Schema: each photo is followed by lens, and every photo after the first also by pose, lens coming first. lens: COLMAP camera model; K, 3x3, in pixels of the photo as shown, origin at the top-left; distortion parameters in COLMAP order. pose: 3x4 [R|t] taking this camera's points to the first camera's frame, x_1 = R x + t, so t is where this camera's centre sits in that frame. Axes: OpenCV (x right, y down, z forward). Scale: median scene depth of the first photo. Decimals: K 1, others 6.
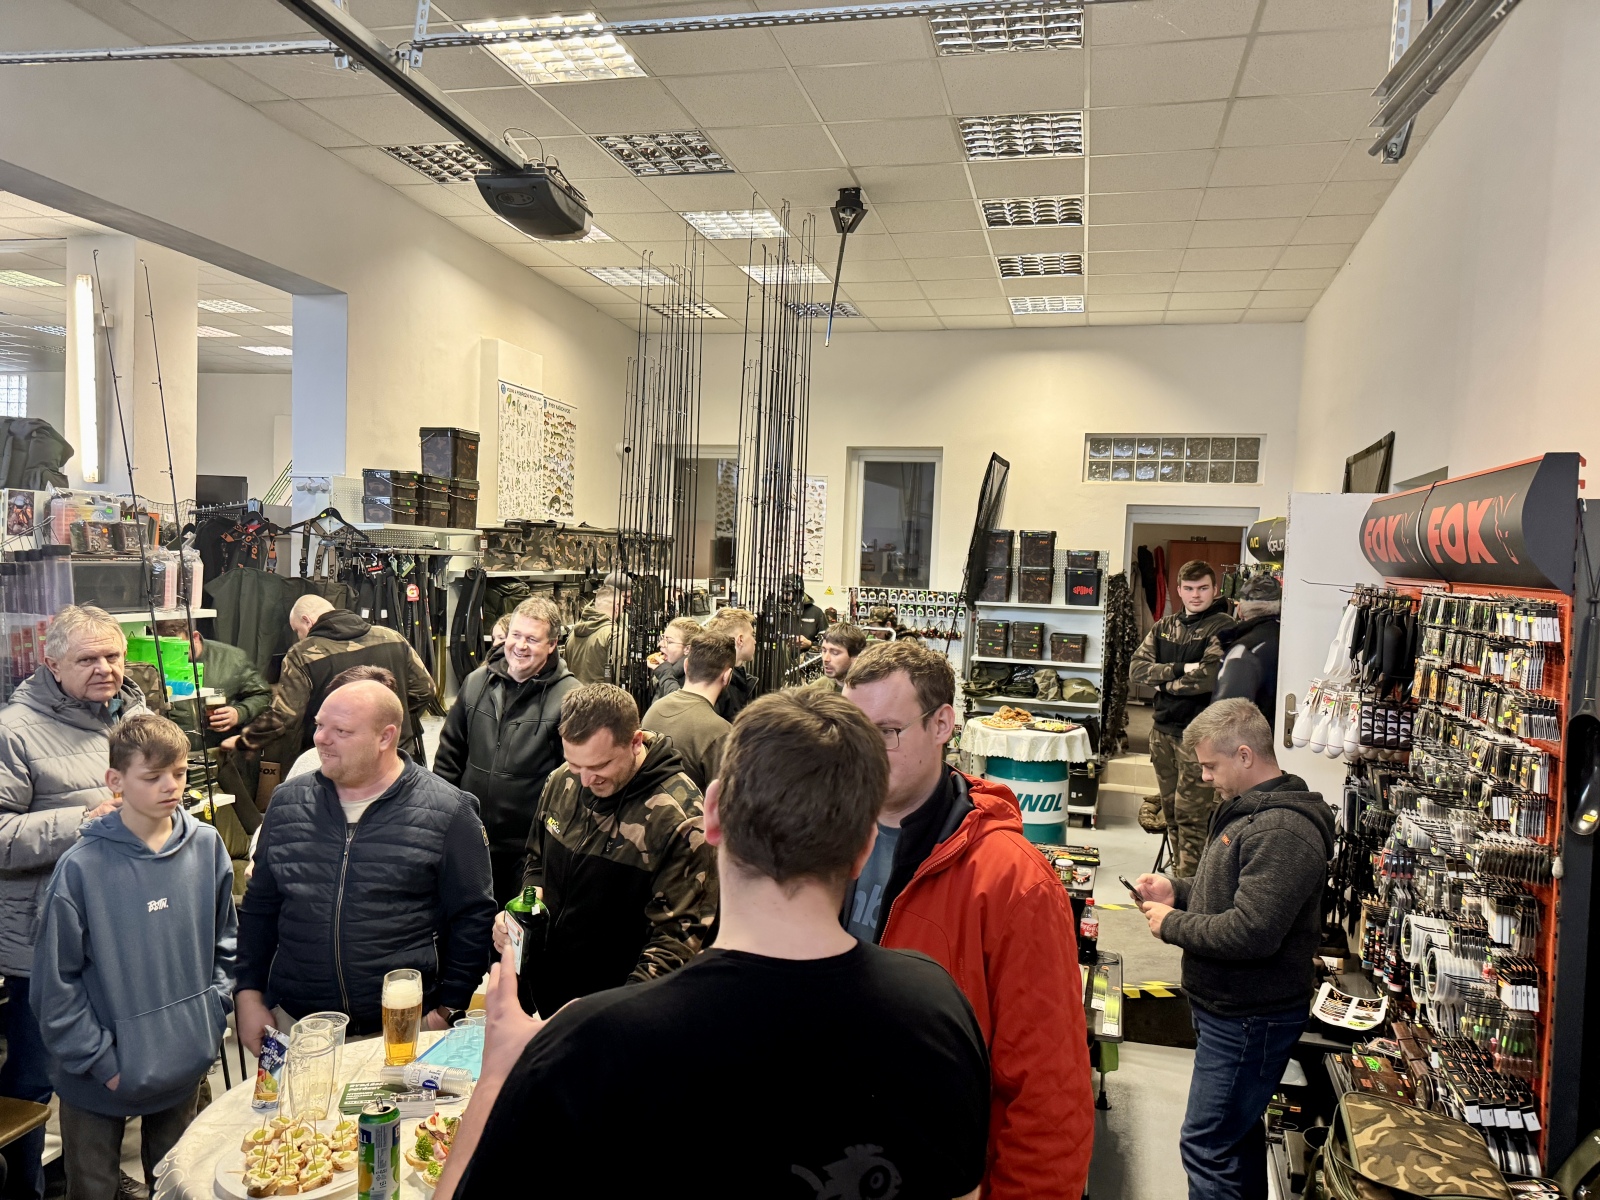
lens RADIAL K [[1147.8, 0, 788.9], [0, 1147.8, 610.2], [0, 0, 1]] dist [0.004016, -0.013409]
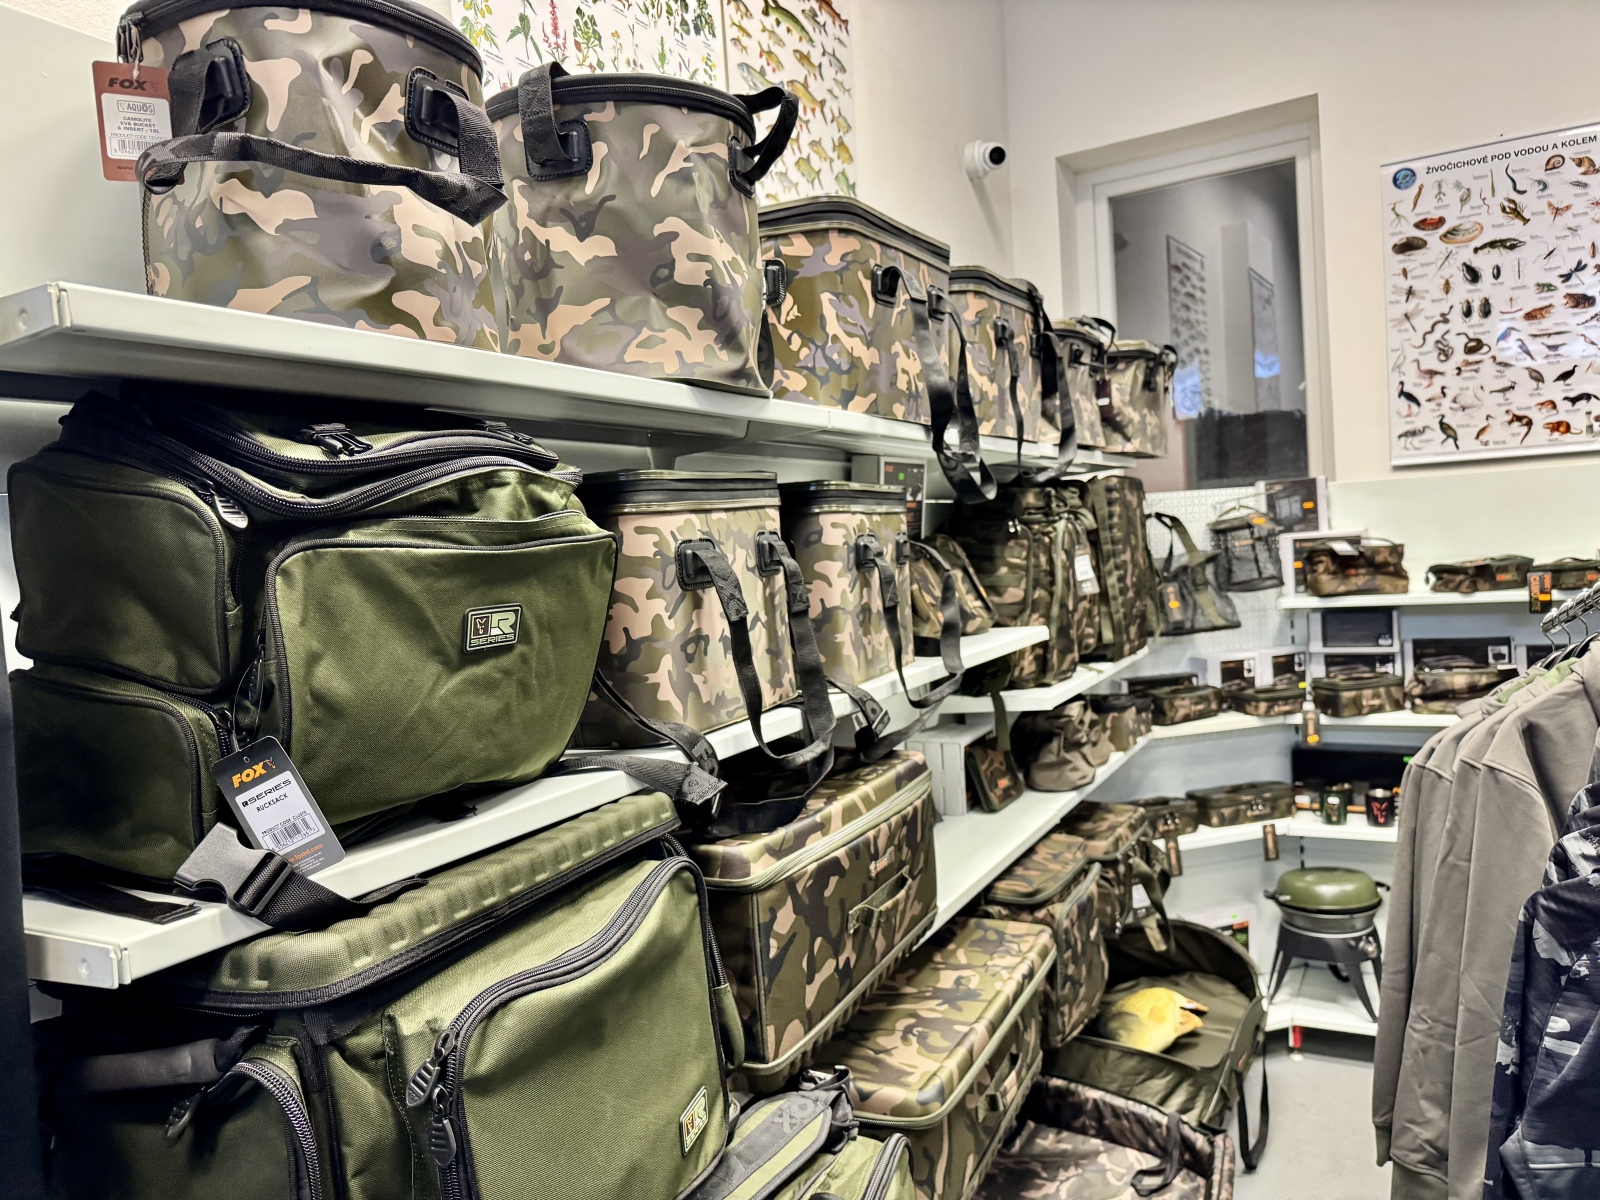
lens RADIAL K [[1147.8, 0, 788.9], [0, 1147.8, 610.2], [0, 0, 1]] dist [0.004016, -0.013409]
pose [[0.961535, -0.088638, -0.259987, -0.151441], [0.089903, 0.995926, -0.007046, 0.000399], [0.259552, -0.016598, 0.965586, 0.796087]]
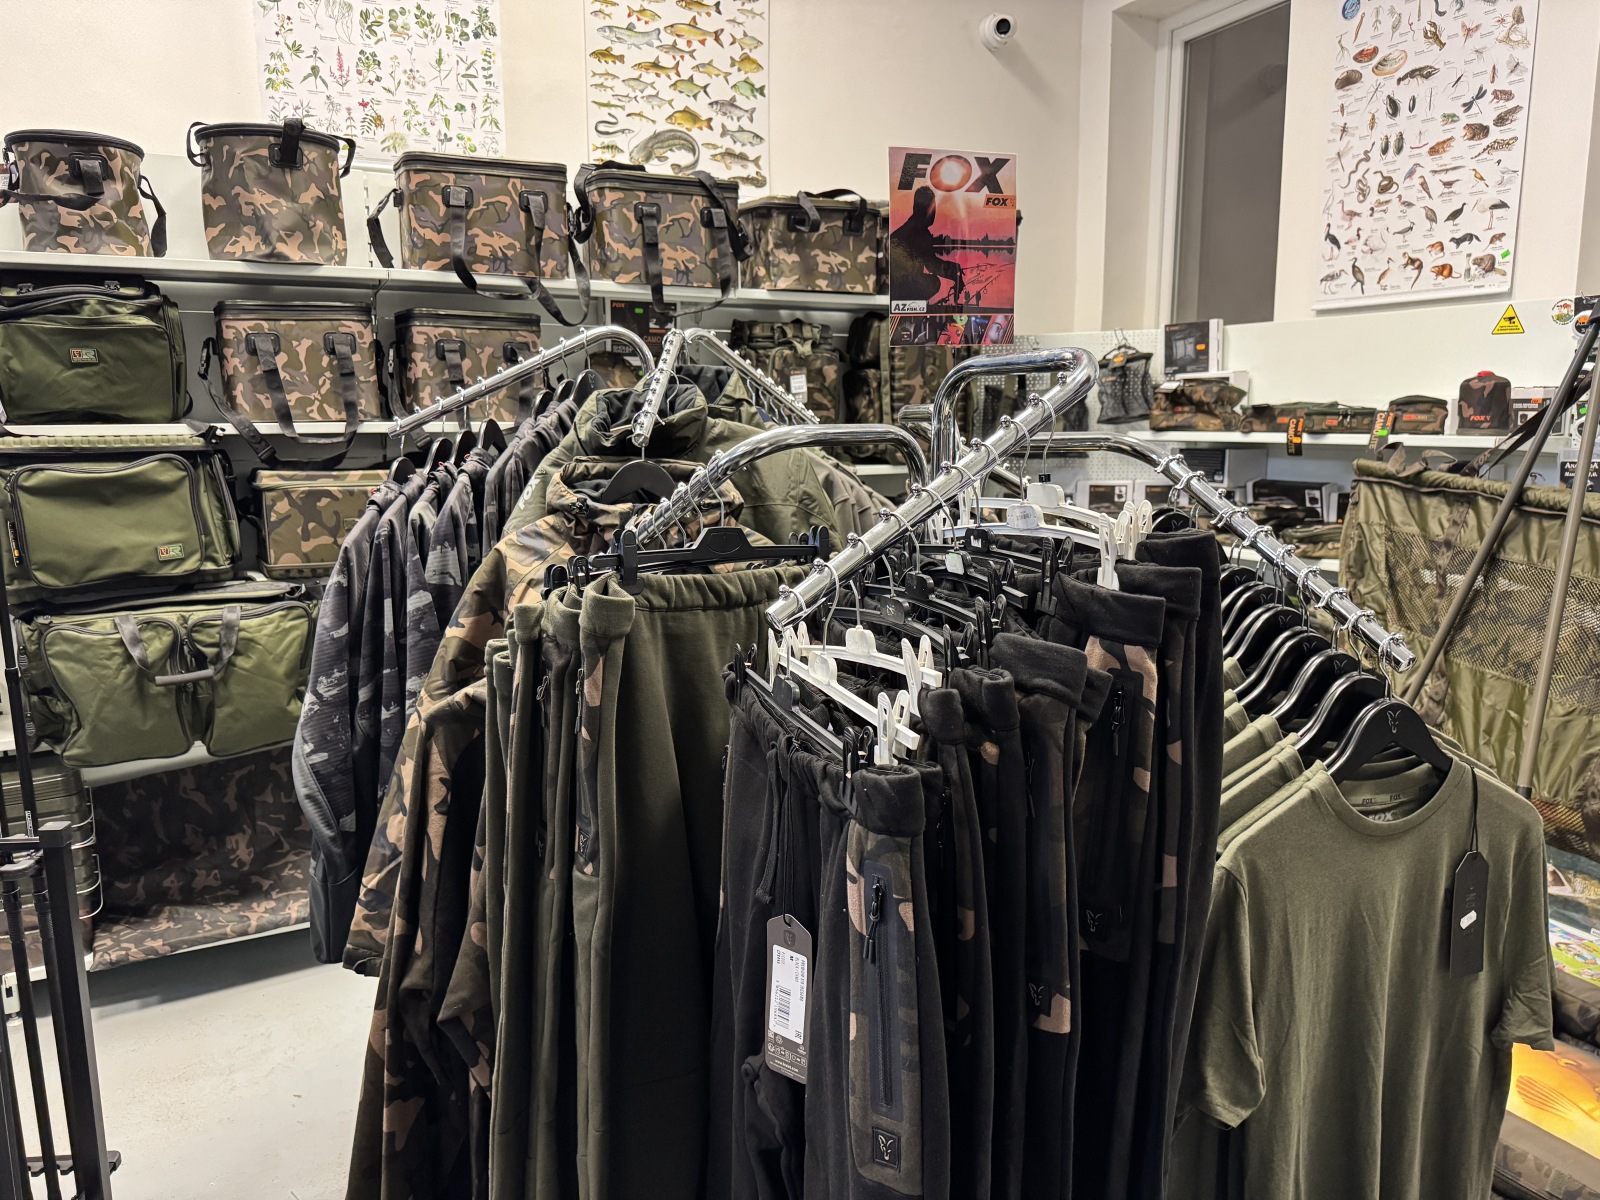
lens RADIAL K [[1147.8, 0, 788.9], [0, 1147.8, 610.2], [0, 0, 1]] dist [0.004016, -0.013409]
pose [[0.649698, 0.086172, -0.755293, 0.176525], [-0.012175, 0.994606, 0.103003, 0.035038], [0.760095, -0.057726, 0.647243, 0.835208]]
